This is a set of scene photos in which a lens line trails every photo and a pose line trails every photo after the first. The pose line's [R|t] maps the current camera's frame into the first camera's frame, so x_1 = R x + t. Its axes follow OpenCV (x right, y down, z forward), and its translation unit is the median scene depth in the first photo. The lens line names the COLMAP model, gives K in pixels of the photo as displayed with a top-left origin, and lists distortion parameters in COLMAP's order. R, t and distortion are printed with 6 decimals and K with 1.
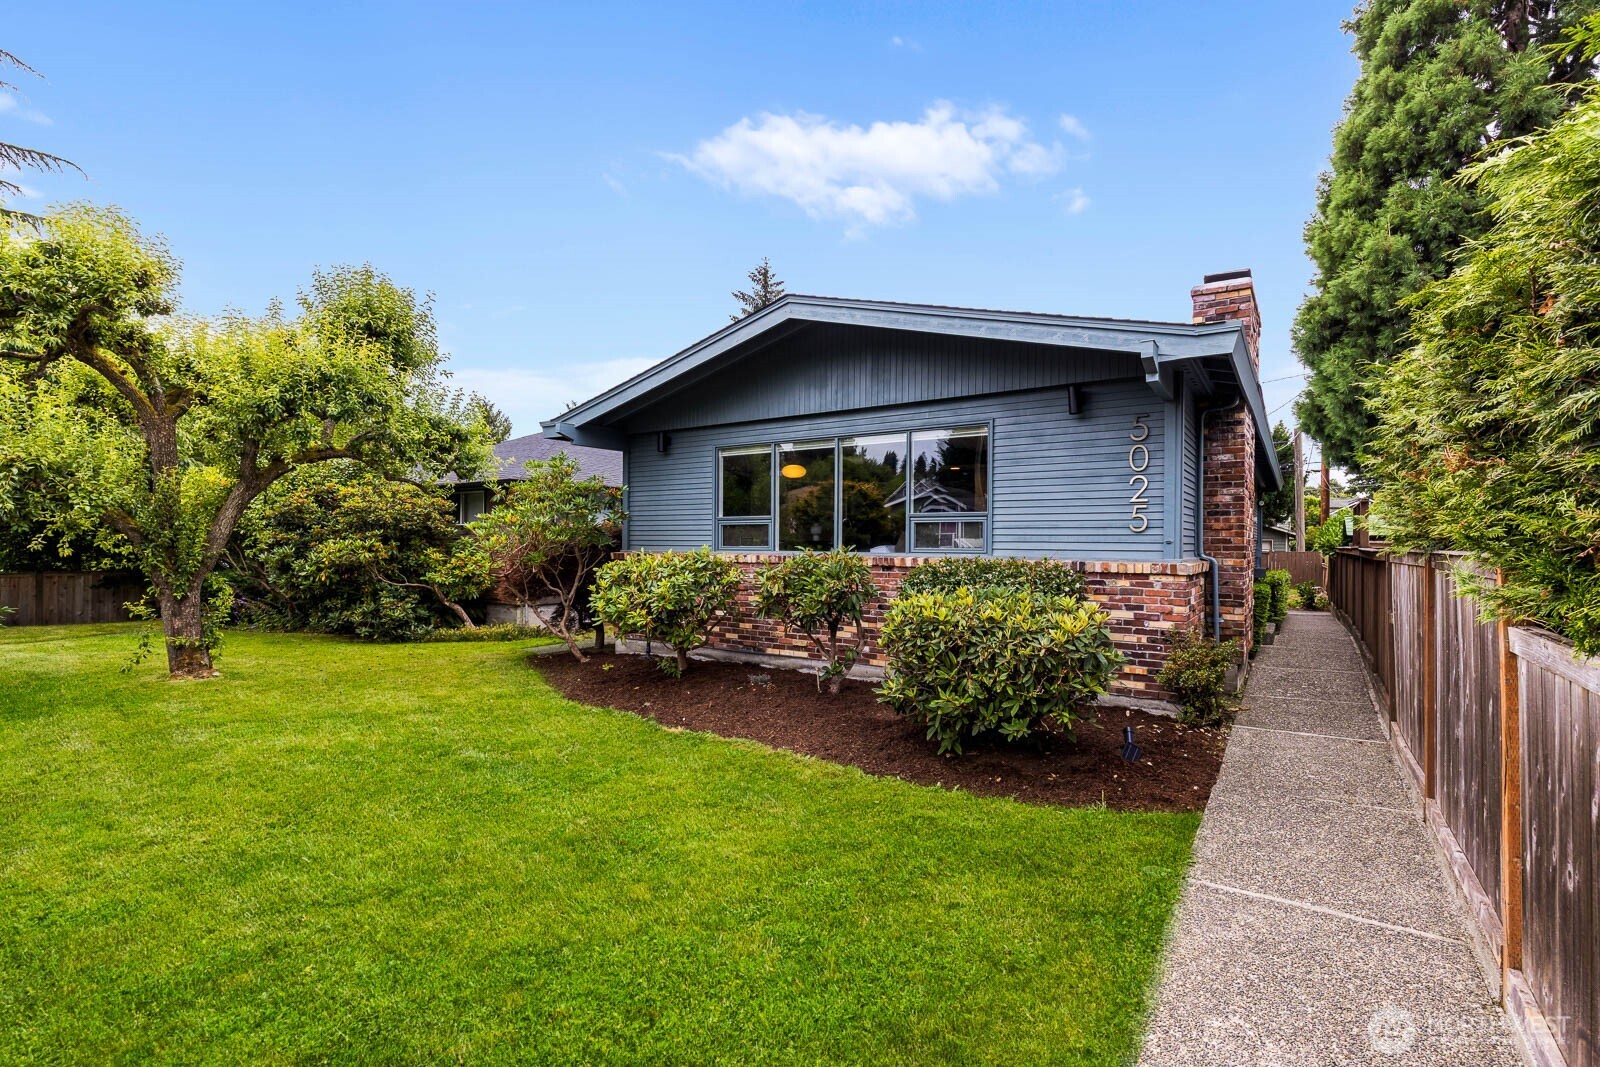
lens RADIAL K [[724.7, 0, 808.1], [0, 724.7, 543.6], [0, 0, 1]] dist [0.000654, 0.000057]
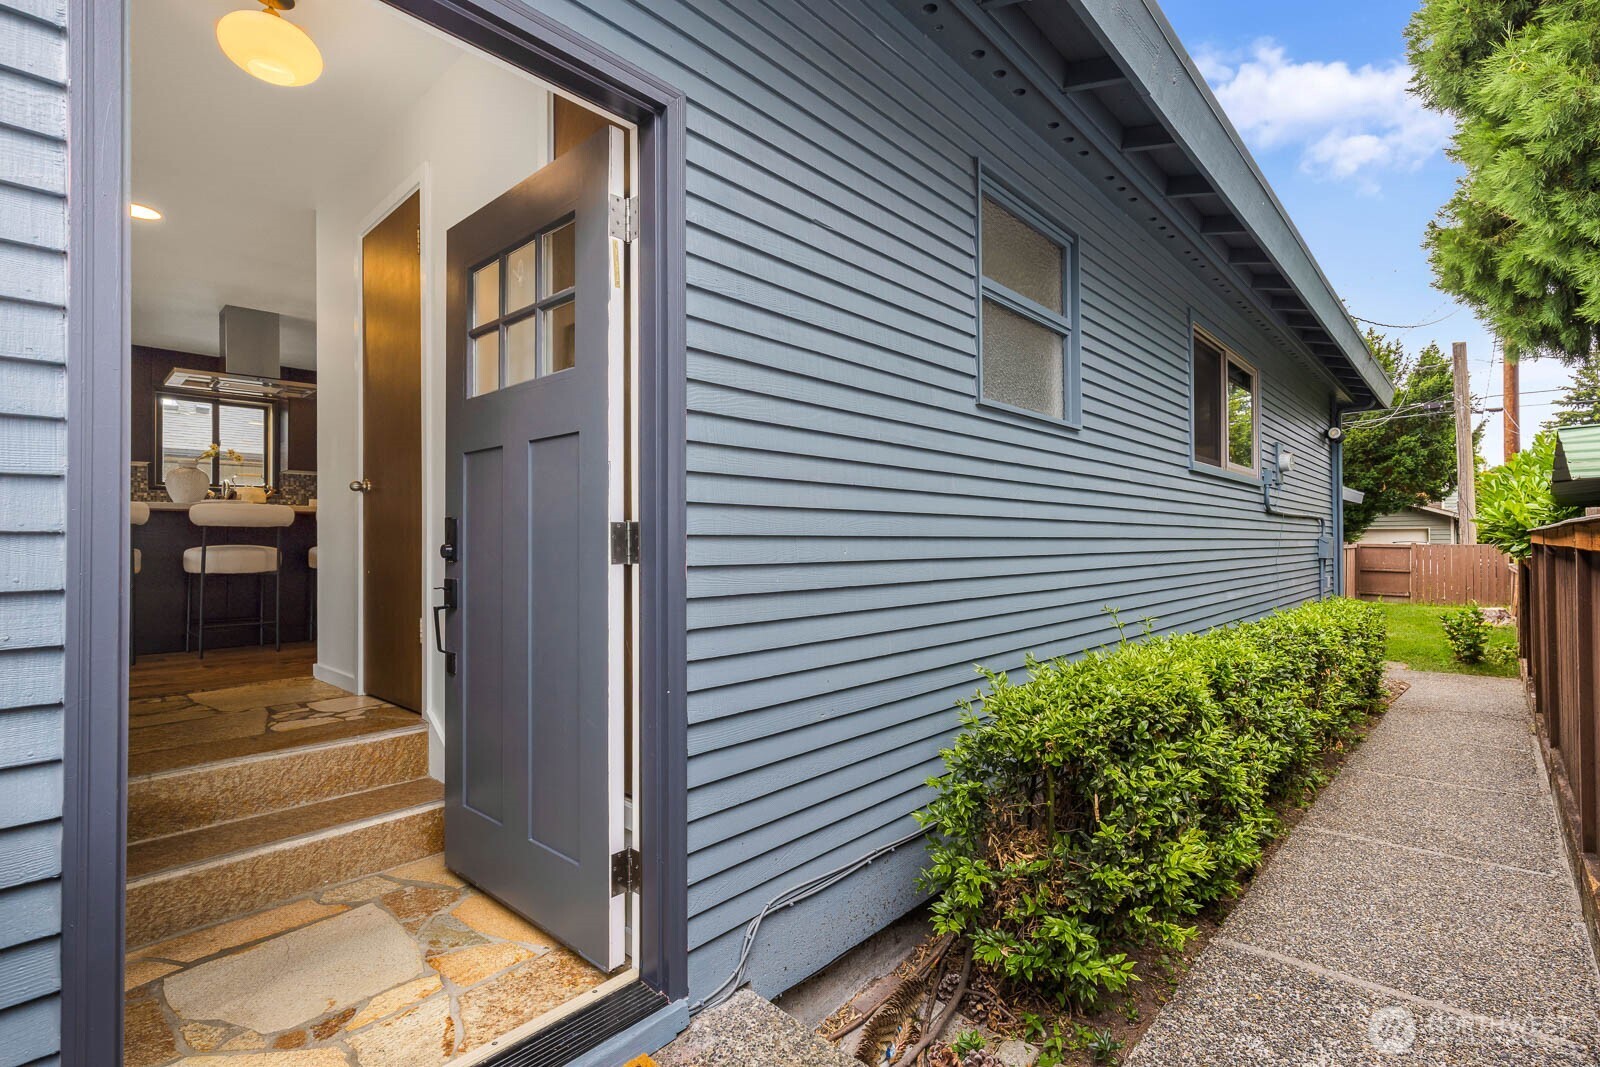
lens RADIAL K [[757.5, 0, 800.0], [0, 757.5, 533.5], [0, 0, 1]] dist [-0.000209, 0.000083]
pose [[0.990623, -0.014488, -0.135856, 0.347563], [0.013340, 0.999867, -0.009354, 0.003454], [0.135974, 0.007454, 0.990684, 0.479878]]
